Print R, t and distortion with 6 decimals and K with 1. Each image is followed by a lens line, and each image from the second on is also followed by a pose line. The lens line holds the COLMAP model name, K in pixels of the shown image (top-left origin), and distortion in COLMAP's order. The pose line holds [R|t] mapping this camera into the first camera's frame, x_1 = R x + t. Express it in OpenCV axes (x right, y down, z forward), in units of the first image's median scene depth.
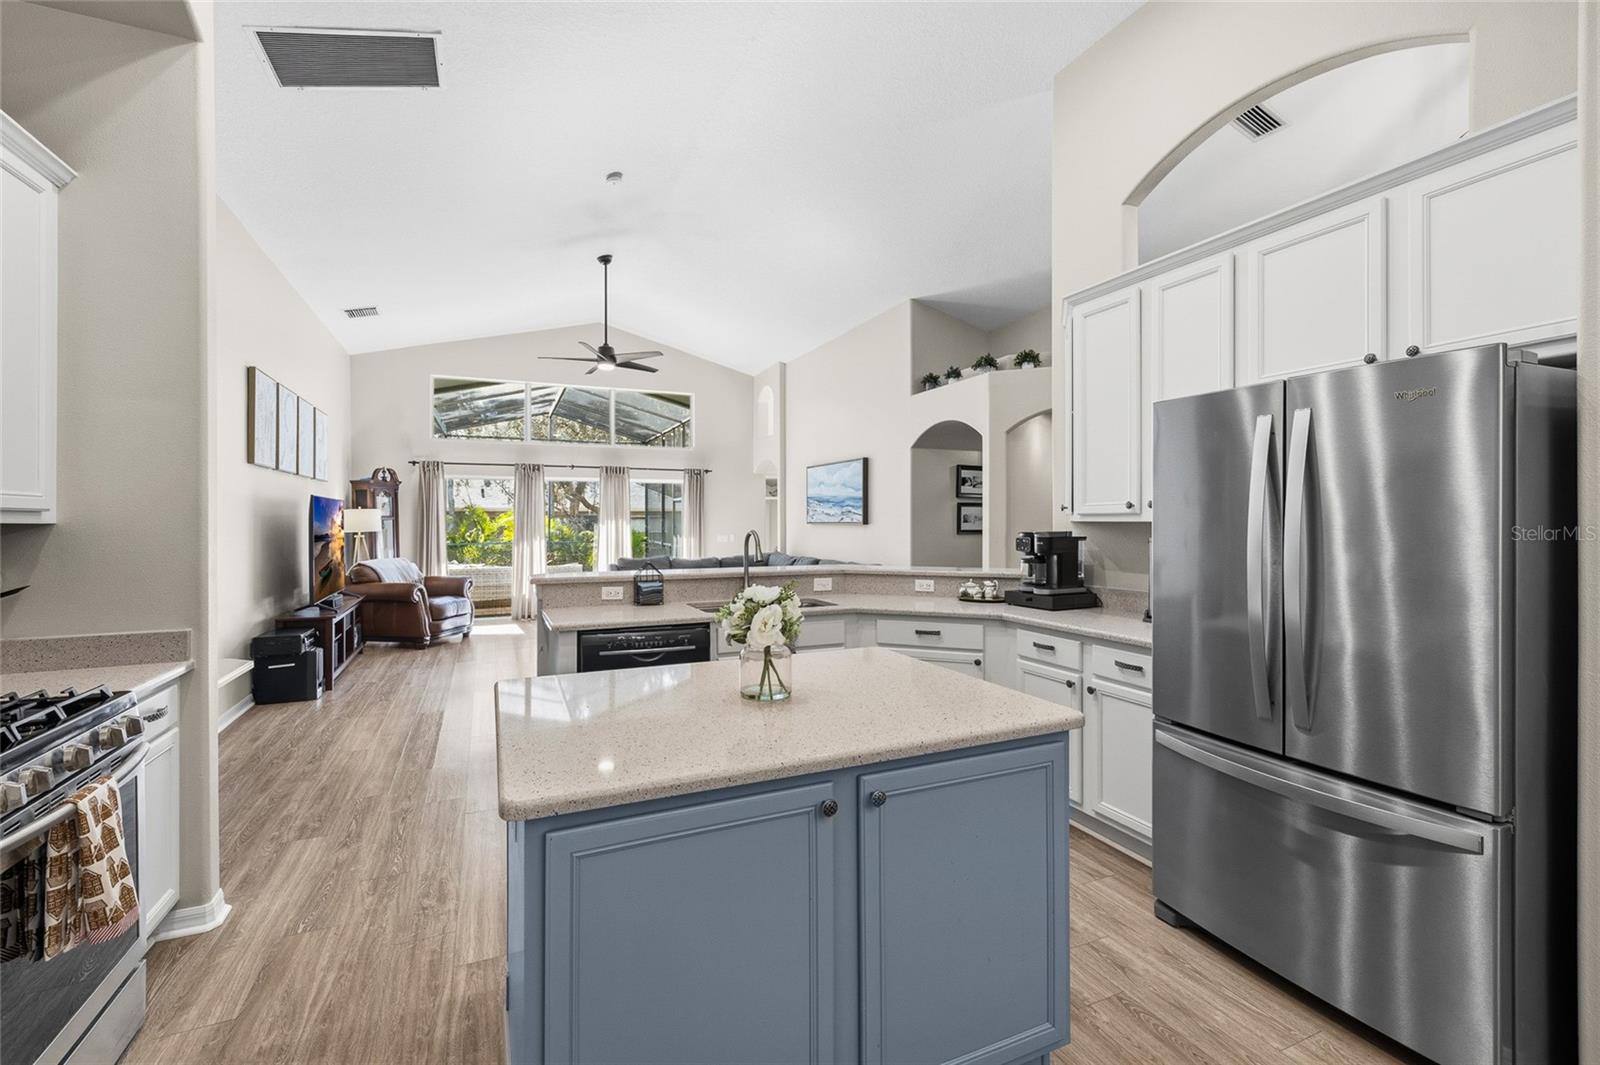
lens RADIAL K [[696.1, 0, 796.1], [0, 696.1, 515.4], [0, 0, 1]] dist [0.004364, 0.000067]
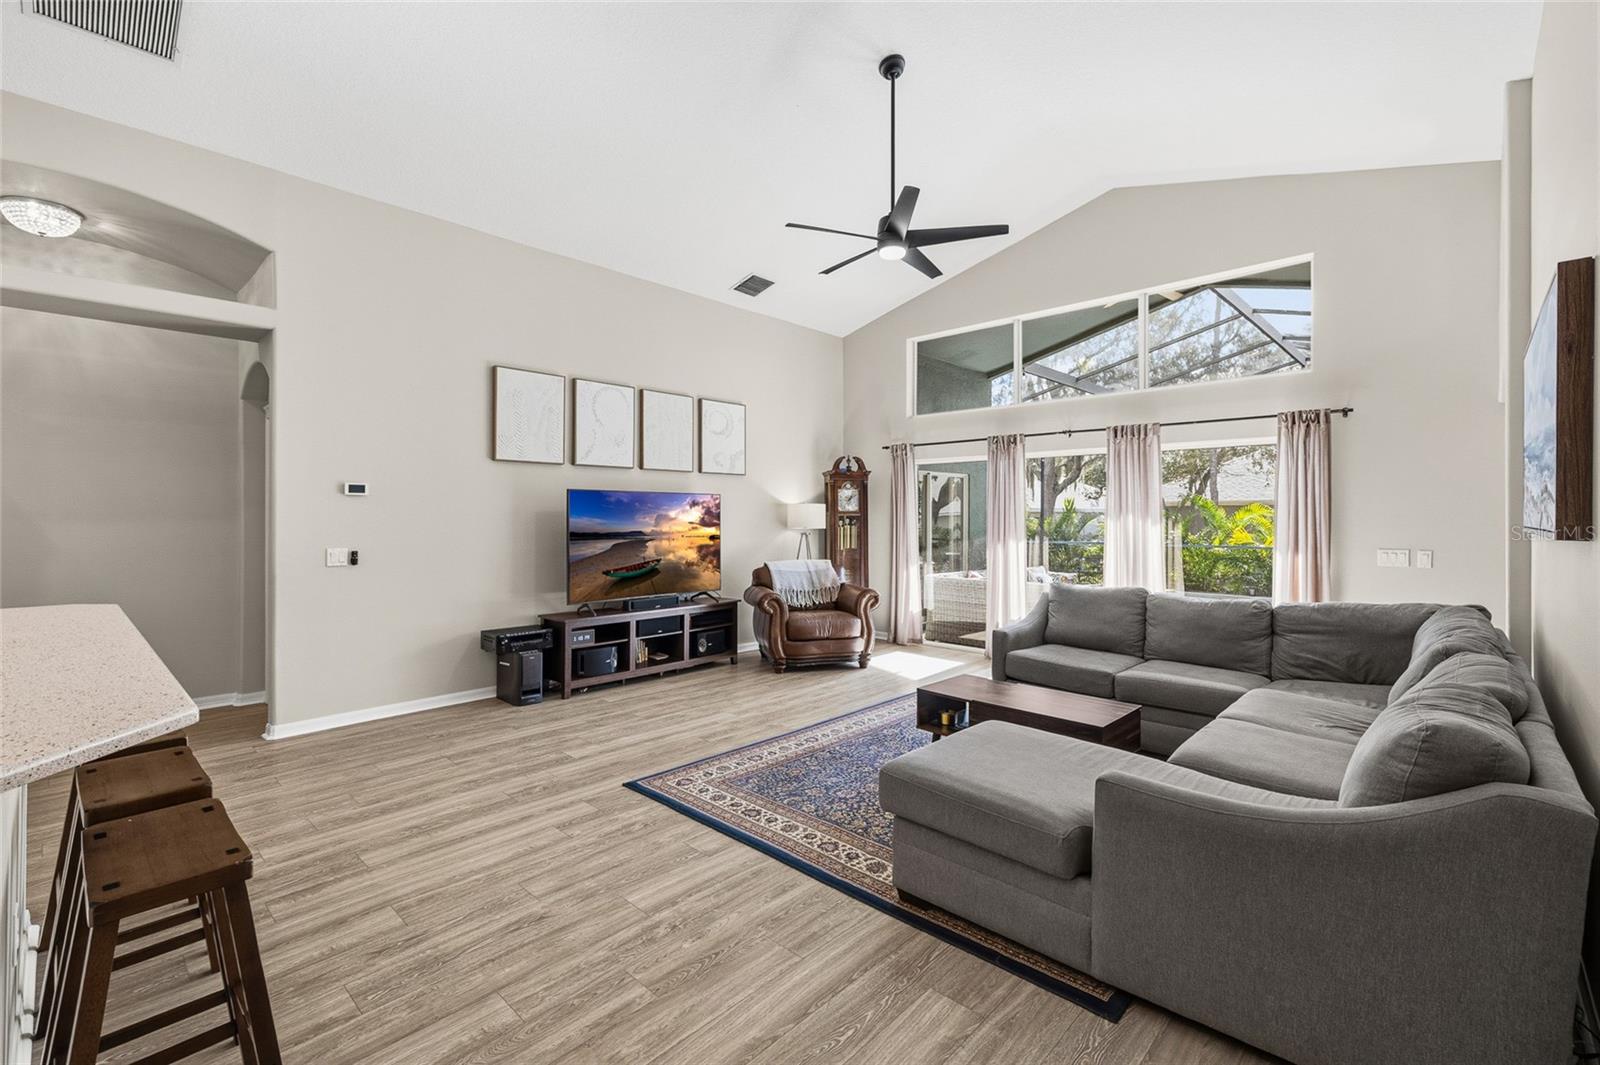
lens RADIAL K [[696.1, 0, 796.1], [0, 696.1, 515.4], [0, 0, 1]] dist [0.004364, 0.000067]
pose [[0.383972, 0.003385, -0.923339, 0.232619], [0.002770, 0.999985, 0.004818, 0.002284], [0.923341, -0.004408, 0.383957, 0.709031]]
